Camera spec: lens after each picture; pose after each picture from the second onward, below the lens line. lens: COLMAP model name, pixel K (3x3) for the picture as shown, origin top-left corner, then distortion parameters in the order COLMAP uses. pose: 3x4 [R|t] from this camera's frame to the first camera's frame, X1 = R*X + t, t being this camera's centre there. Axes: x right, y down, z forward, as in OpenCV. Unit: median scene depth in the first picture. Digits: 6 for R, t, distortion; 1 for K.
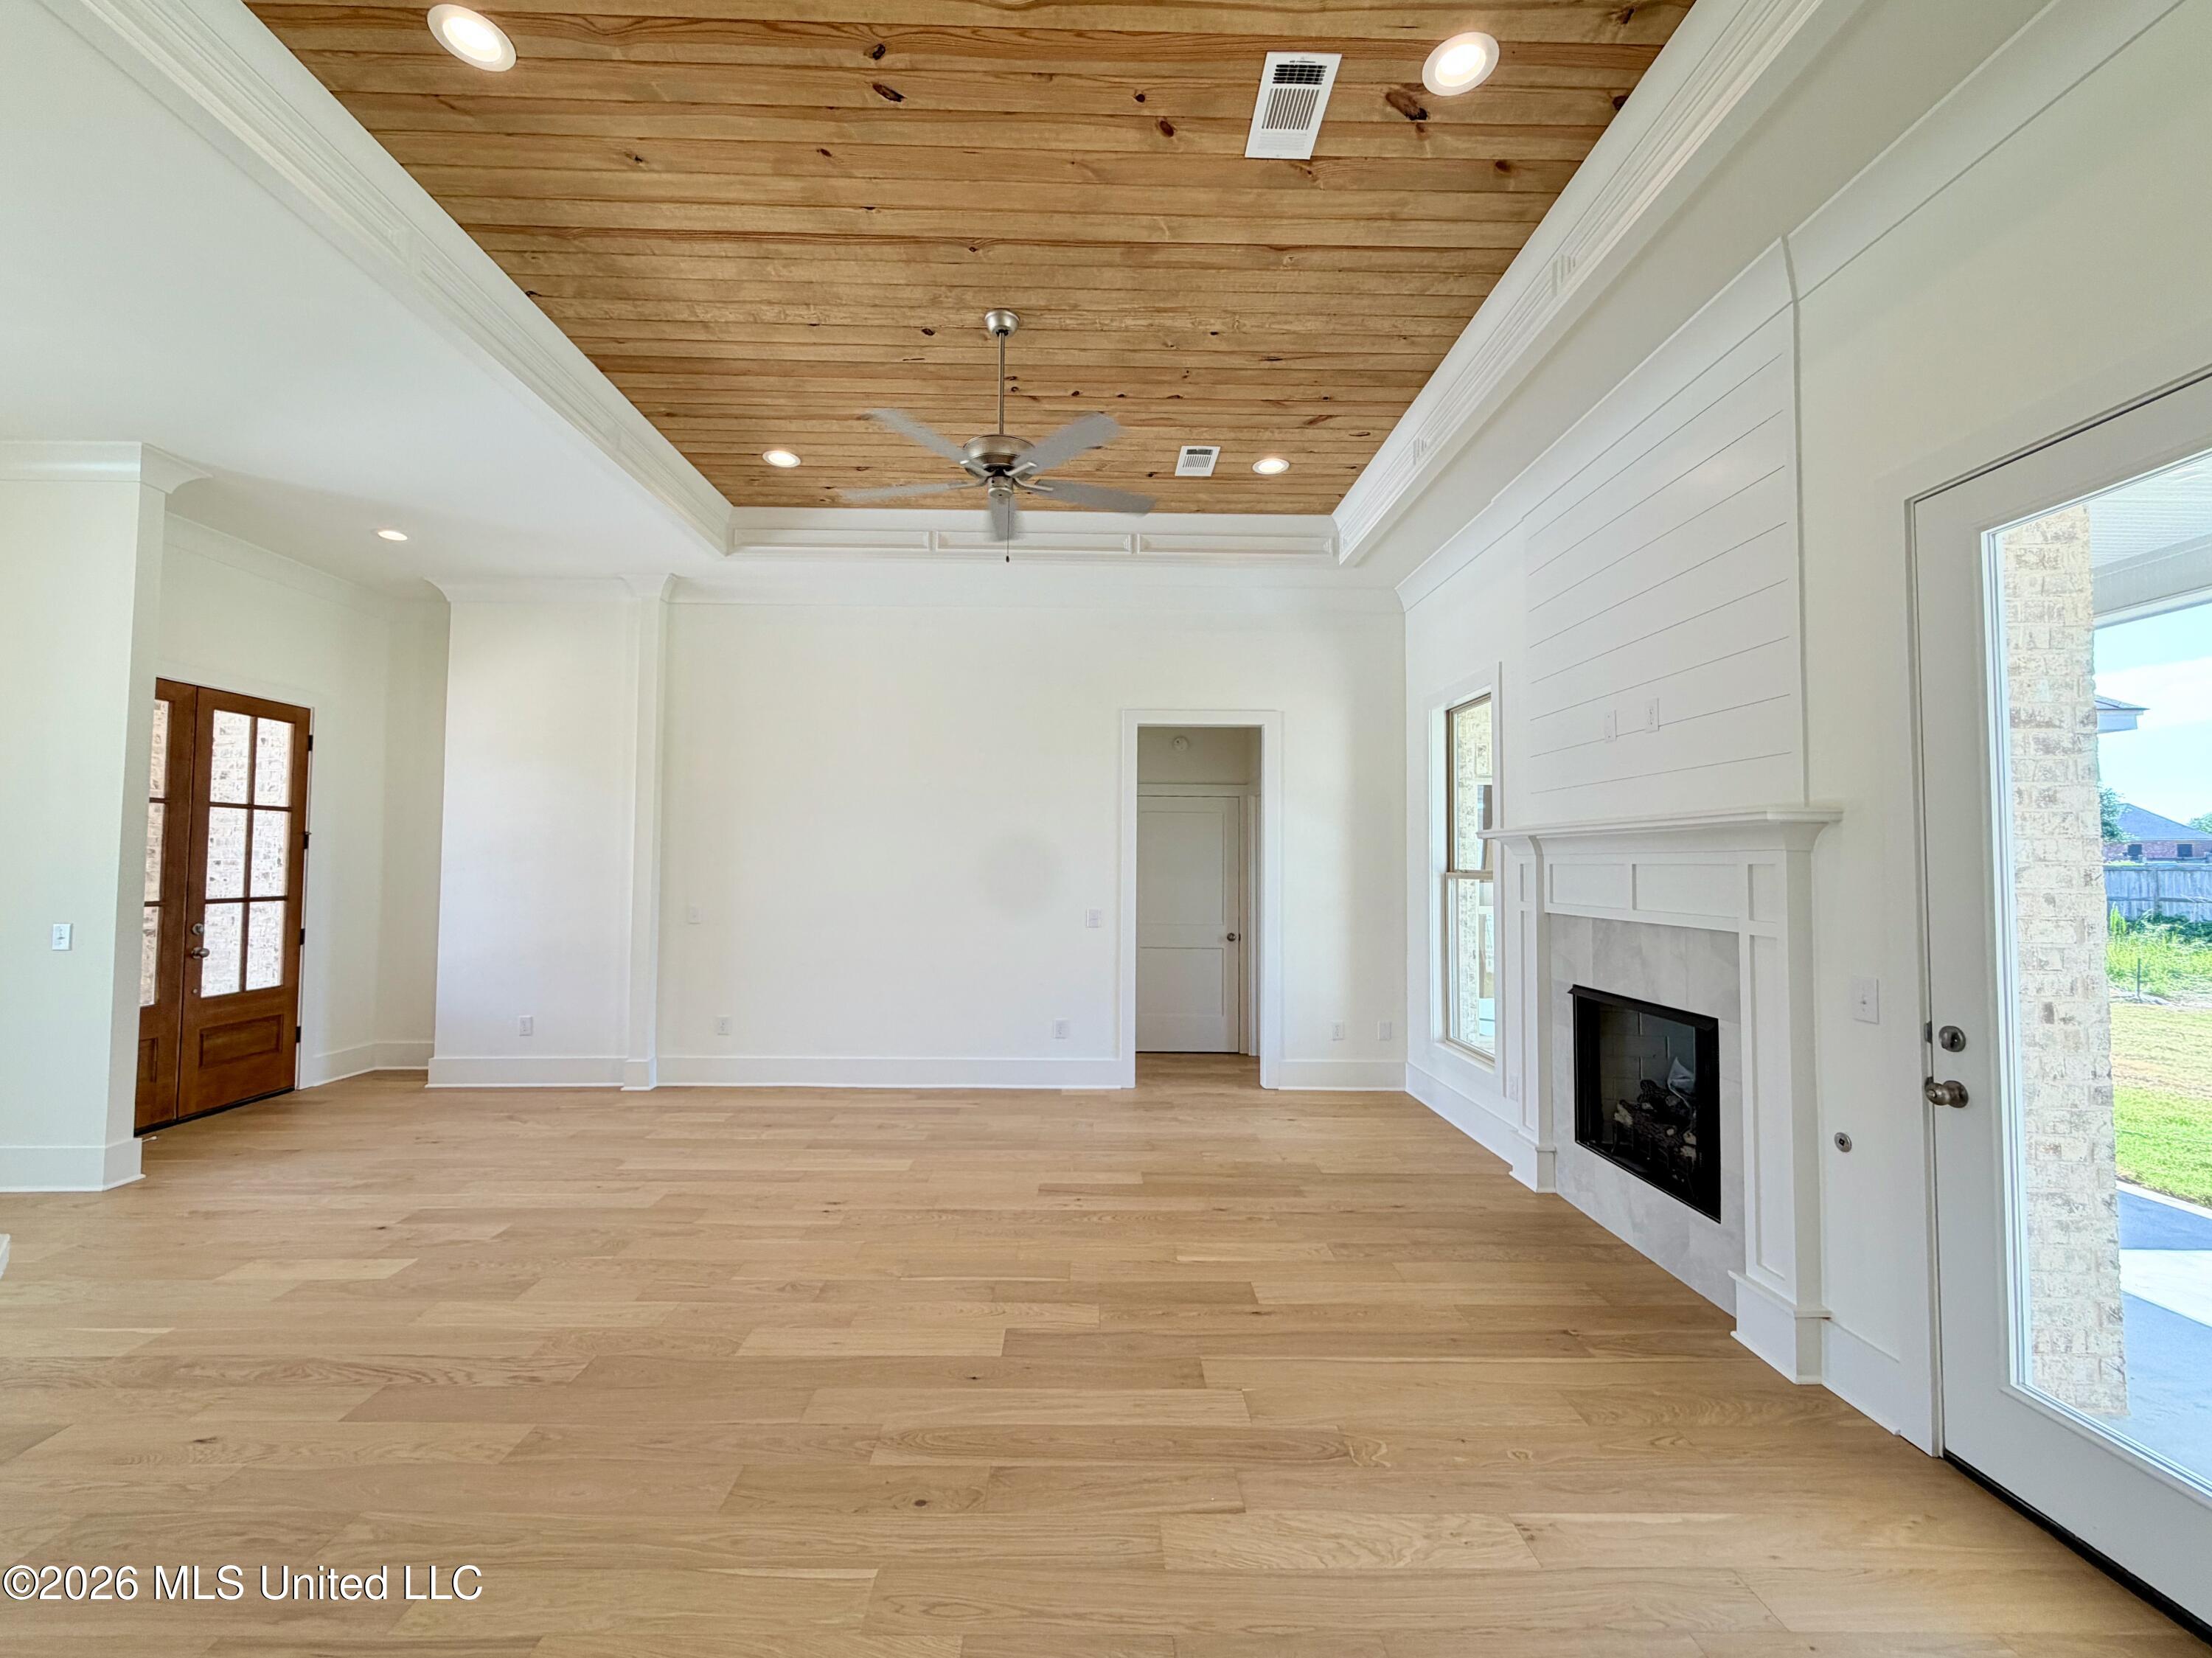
lens RADIAL K [[909.1, 0, 1097.7], [0, 909.1, 826.5], [0, 0, 1]] dist [-0.002014, -0.000131]
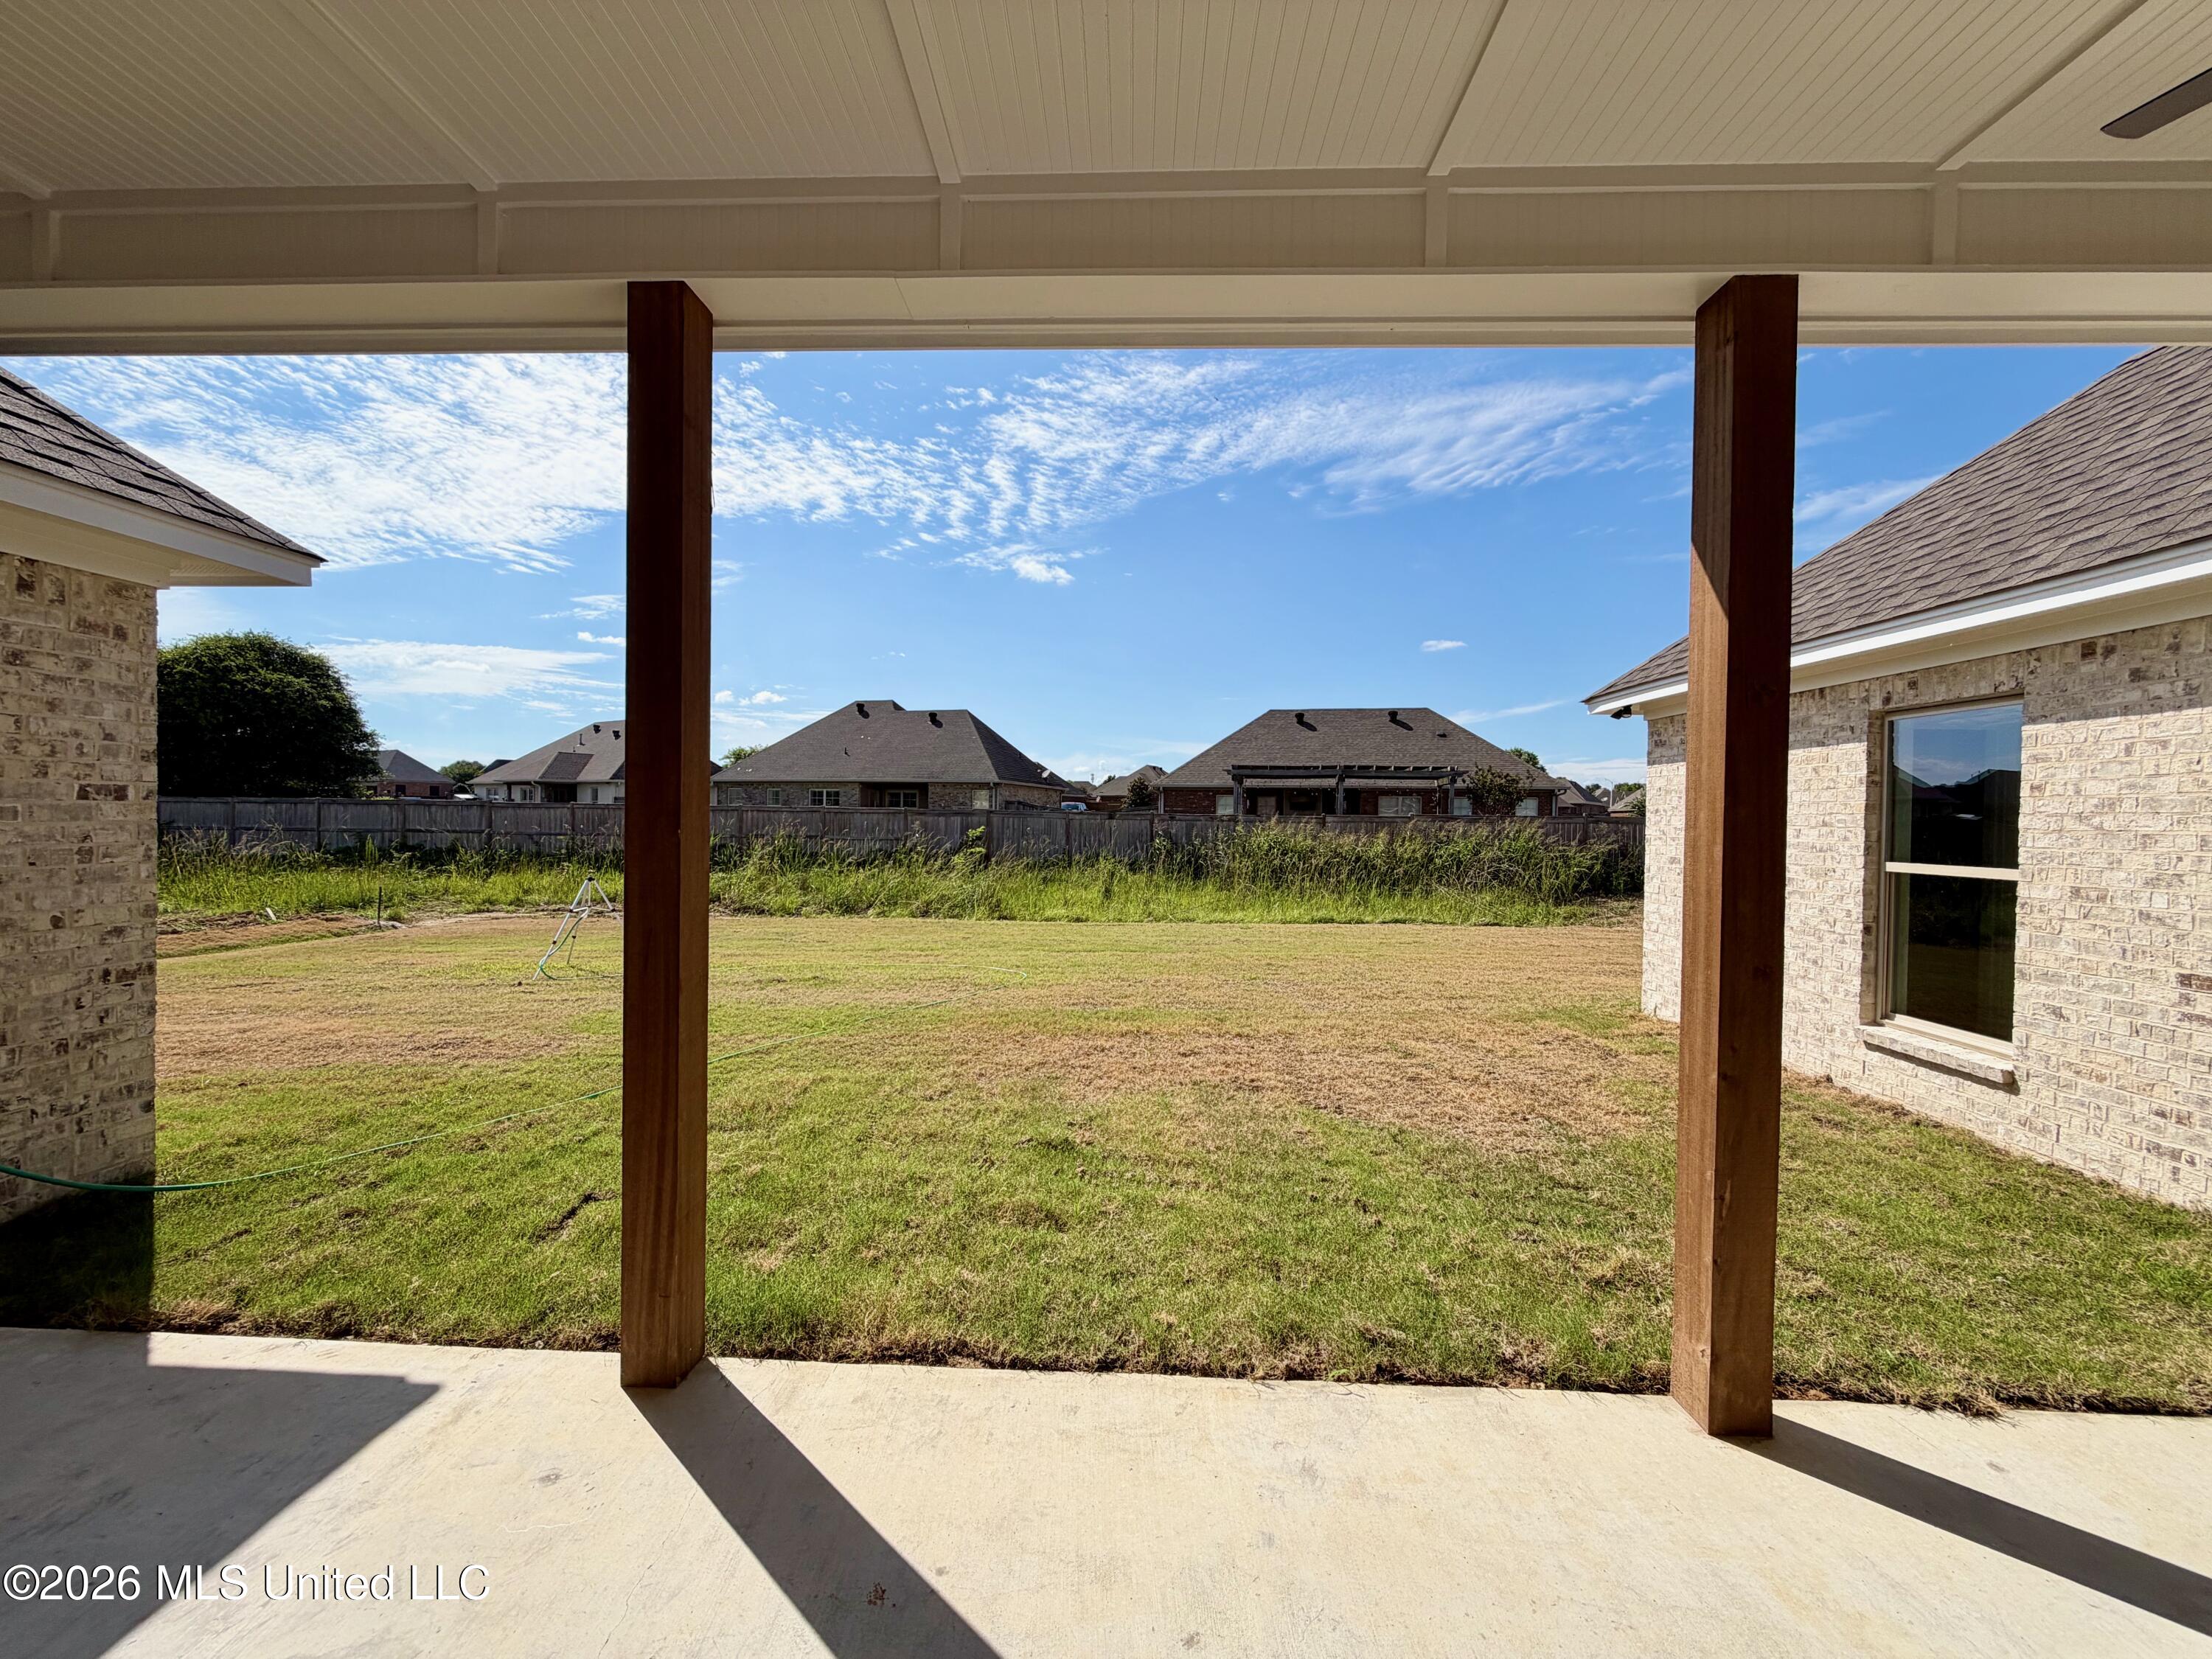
lens RADIAL K [[884.8, 0, 1097.6], [0, 884.8, 830.4], [0, 0, 1]] dist [0.000649, 0.000147]
pose [[0.054073, -0.019681, 0.998343, 0.595193], [-0.055954, 0.998175, 0.022708, 0.037291], [-0.996968, -0.057089, 0.052873, 0.423776]]
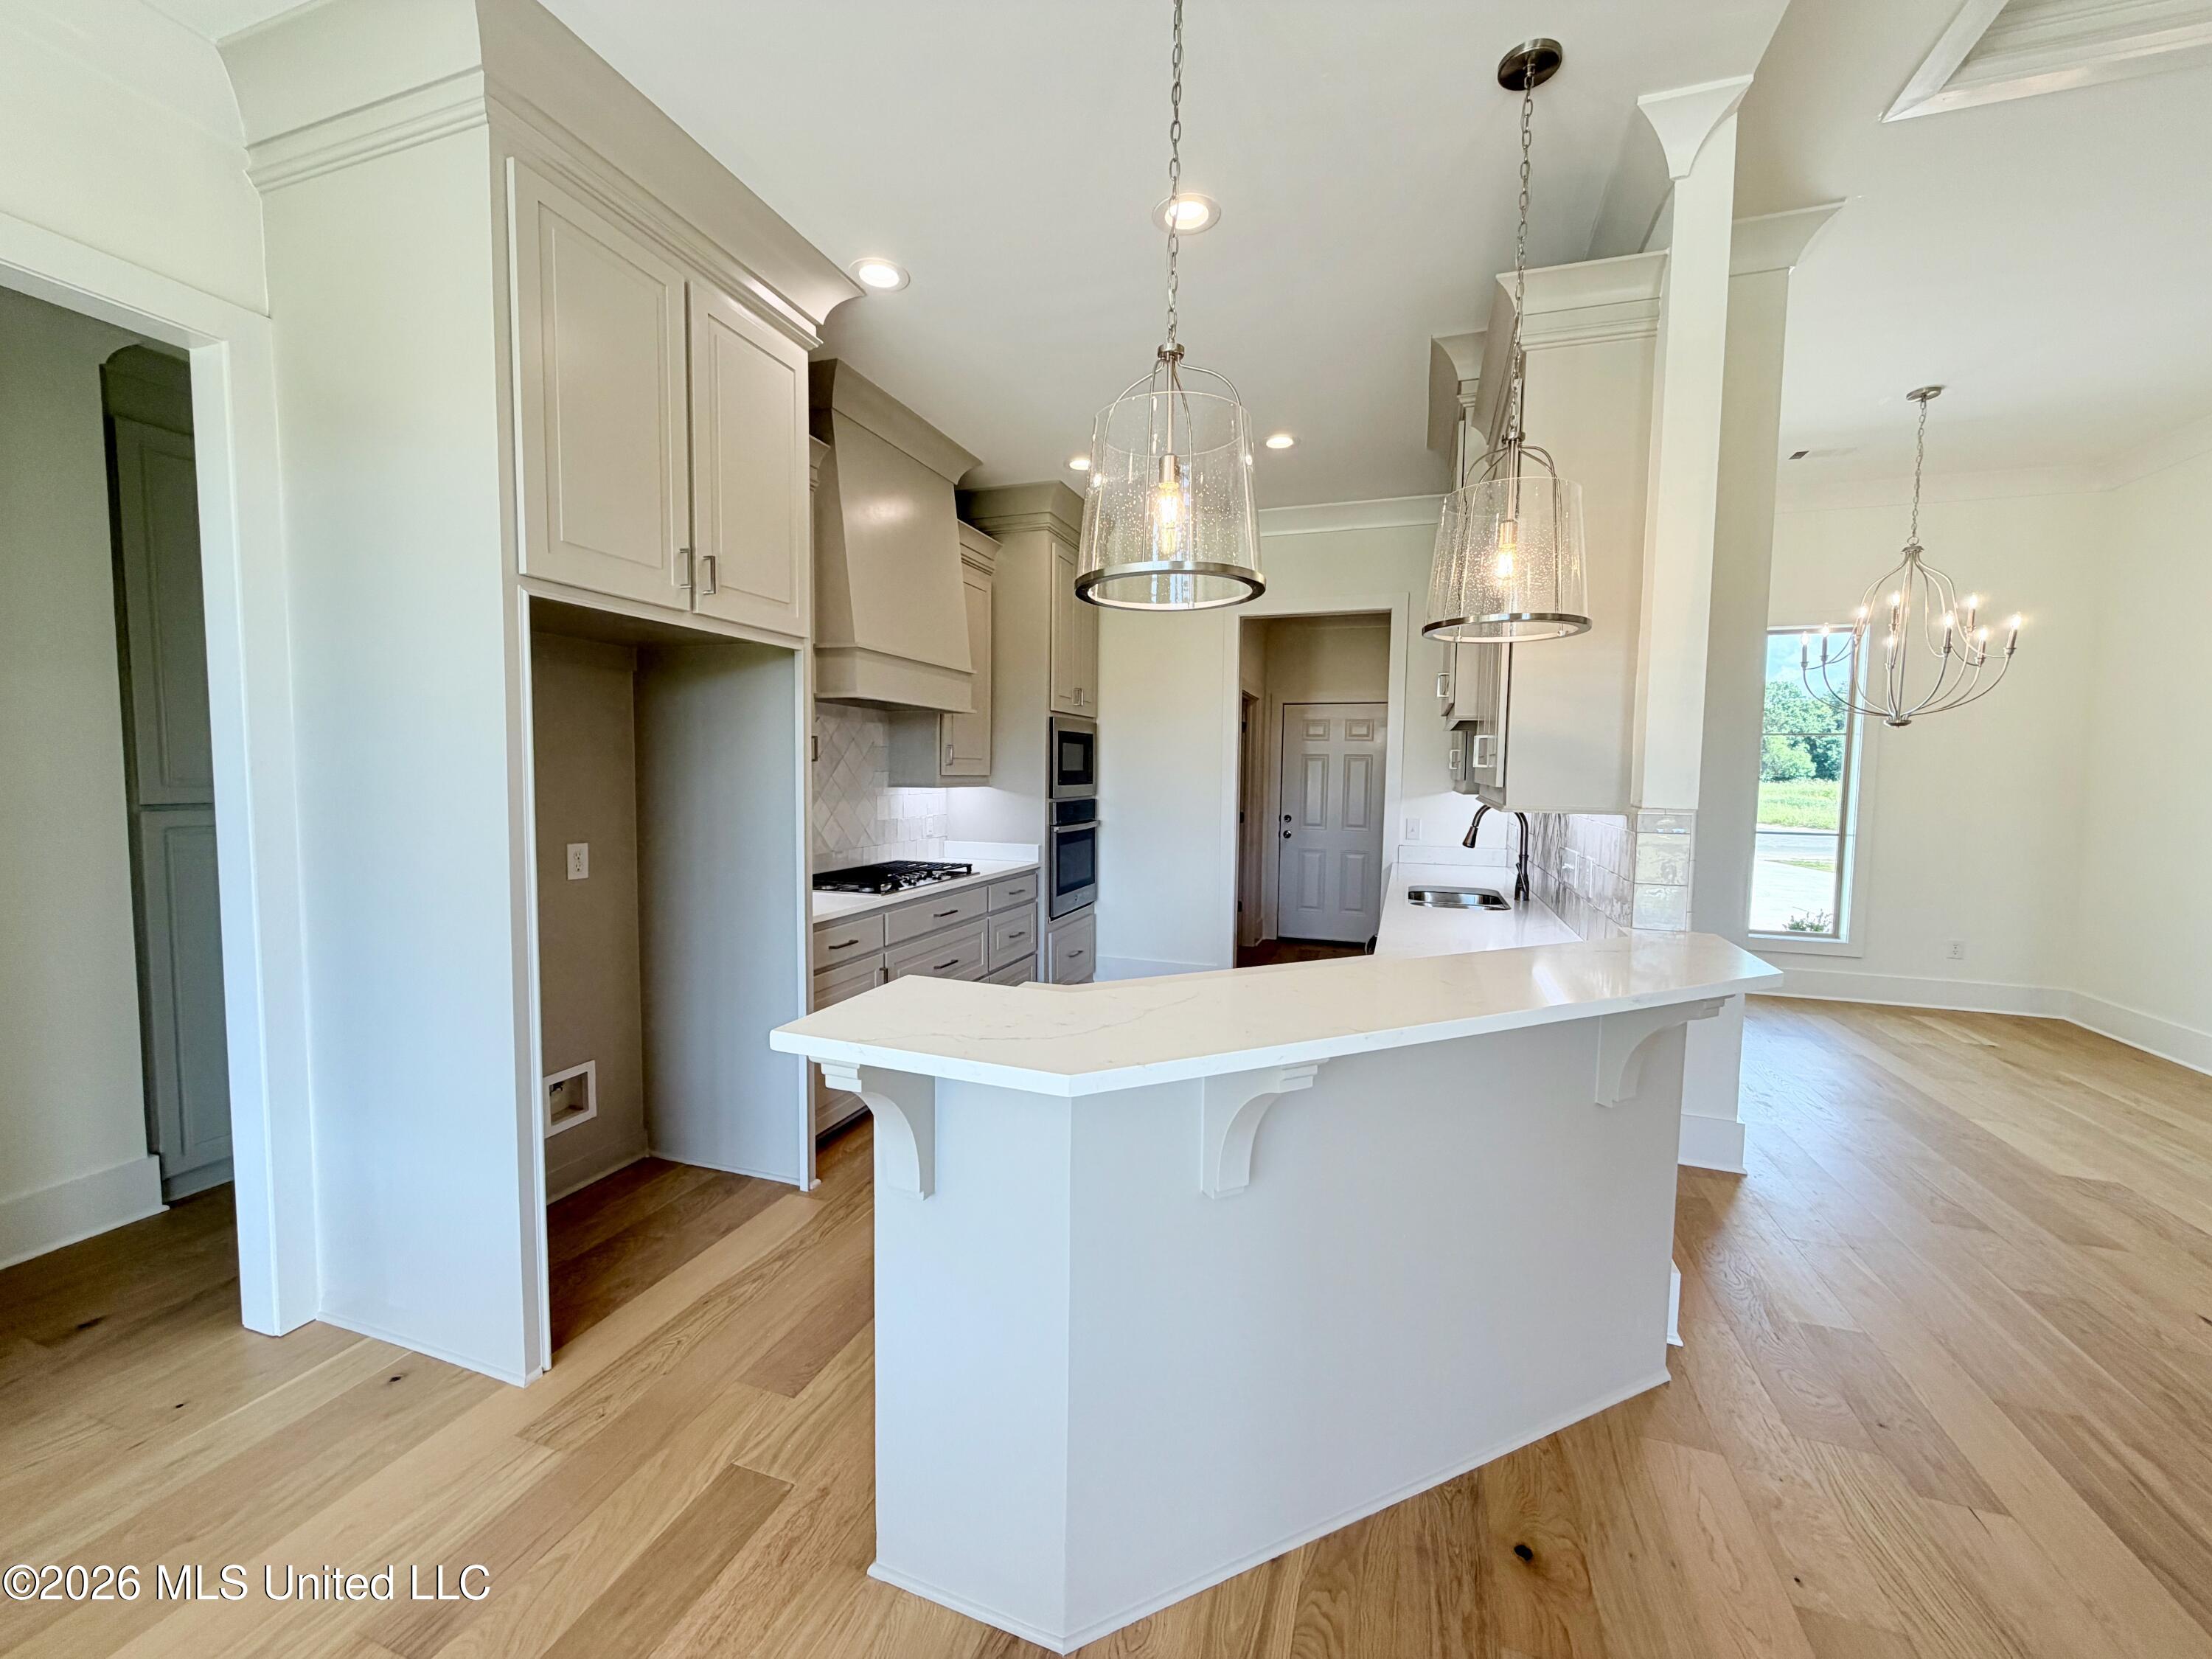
lens RADIAL K [[884.8, 0, 1097.6], [0, 884.8, 830.4], [0, 0, 1]] dist [0.000649, 0.000147]
pose [[-0.344221, 0.054003, -0.937334, 0.198796], [0.022857, 0.998531, 0.049135, 0.006720], [0.938610, -0.004511, -0.344950, 0.059498]]
